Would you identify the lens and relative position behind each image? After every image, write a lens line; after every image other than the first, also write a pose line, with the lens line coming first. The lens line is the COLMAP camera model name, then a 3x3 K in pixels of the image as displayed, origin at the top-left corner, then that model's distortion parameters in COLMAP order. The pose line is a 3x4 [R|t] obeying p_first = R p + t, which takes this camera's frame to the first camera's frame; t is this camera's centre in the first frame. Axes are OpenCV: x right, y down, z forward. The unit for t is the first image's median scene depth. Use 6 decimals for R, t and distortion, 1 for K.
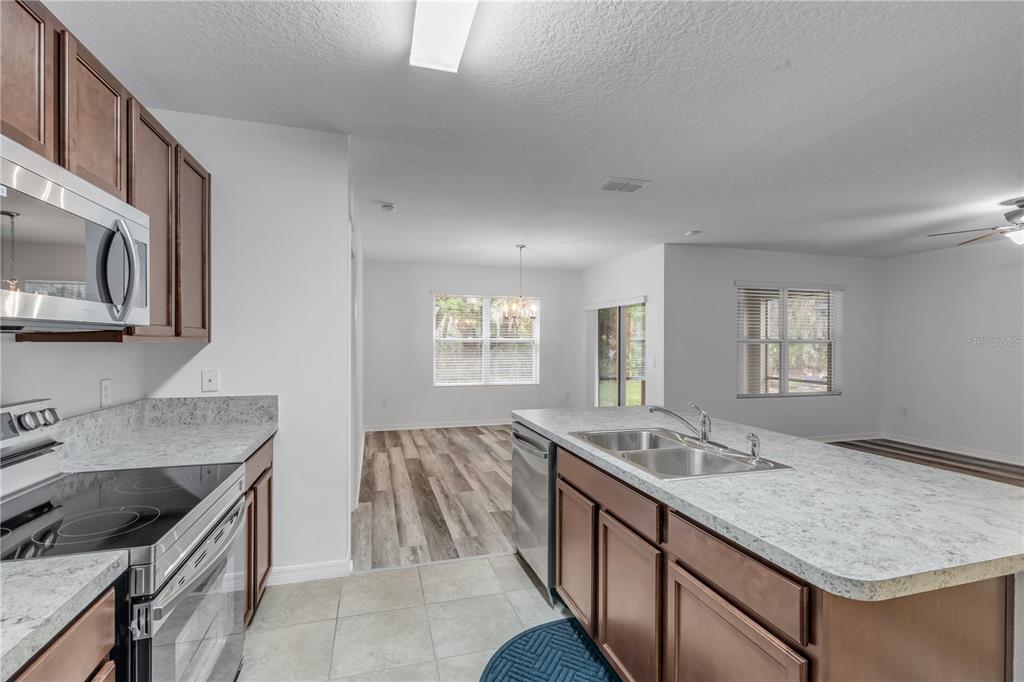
lens RADIAL K [[459.3, 0, 512.0], [0, 459.3, 341.0], [0, 0, 1]] dist [0.004203, -0.000652]
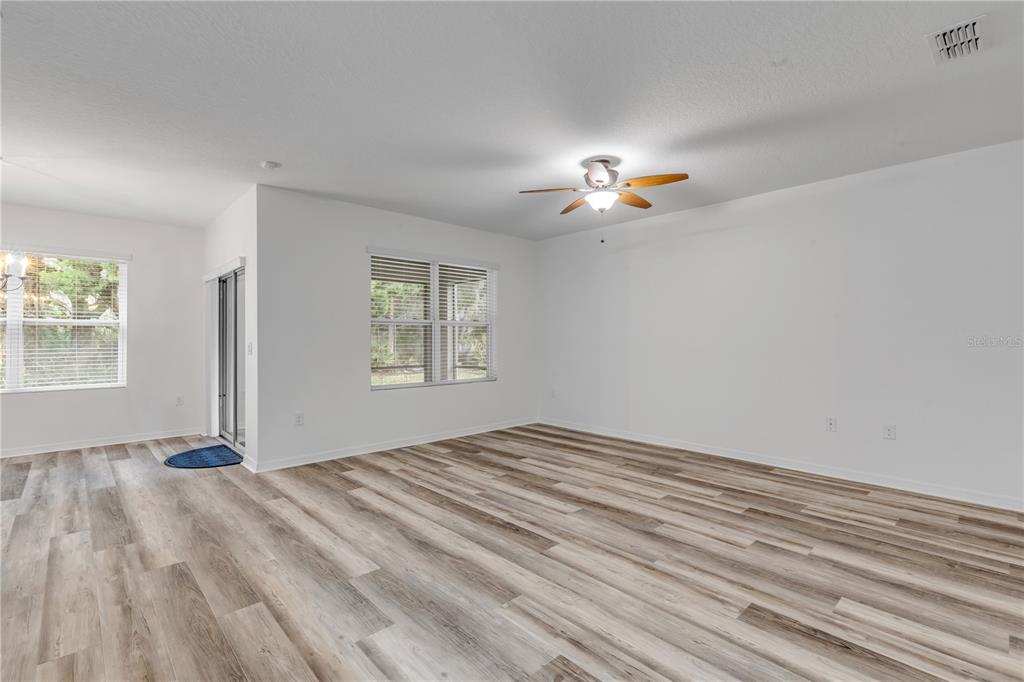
lens RADIAL K [[459.3, 0, 512.0], [0, 459.3, 341.0], [0, 0, 1]] dist [0.004203, -0.000652]
pose [[0.888748, -0.007864, 0.458329, 0.353486], [0.005514, 0.999964, 0.006464, 0.033095], [-0.458364, -0.003218, 0.888759, 0.169191]]
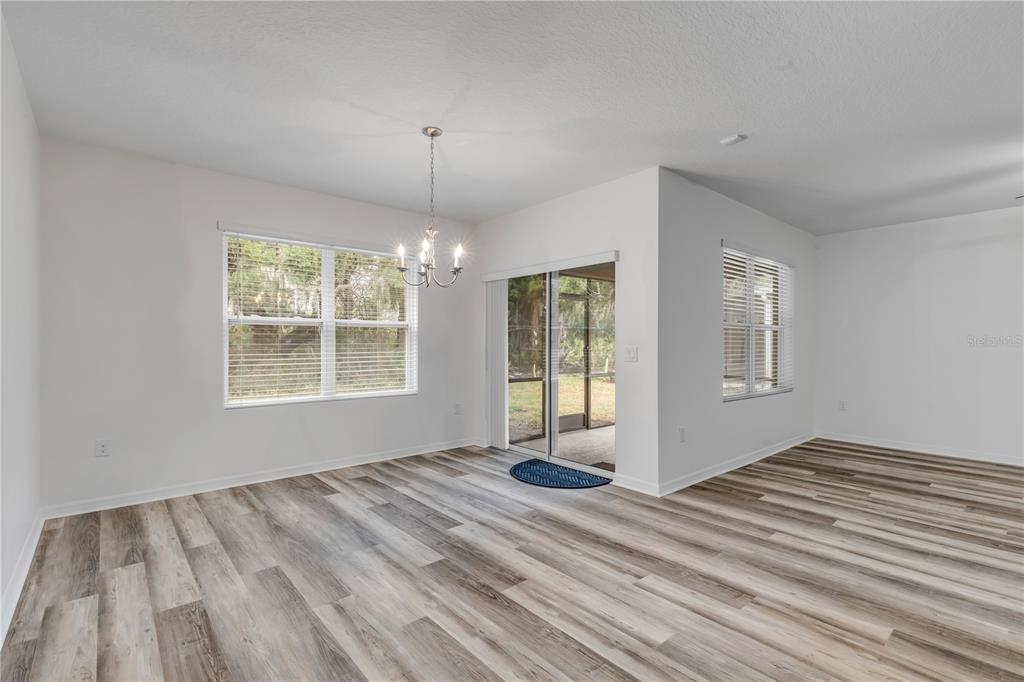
lens RADIAL K [[459.3, 0, 512.0], [0, 459.3, 341.0], [0, 0, 1]] dist [0.004203, -0.000652]
pose [[0.909621, 0.000608, 0.415439, -0.116932], [0.000043, 0.999999, -0.001557, 0.030311], [-0.415440, 0.001434, 0.909620, 0.502378]]
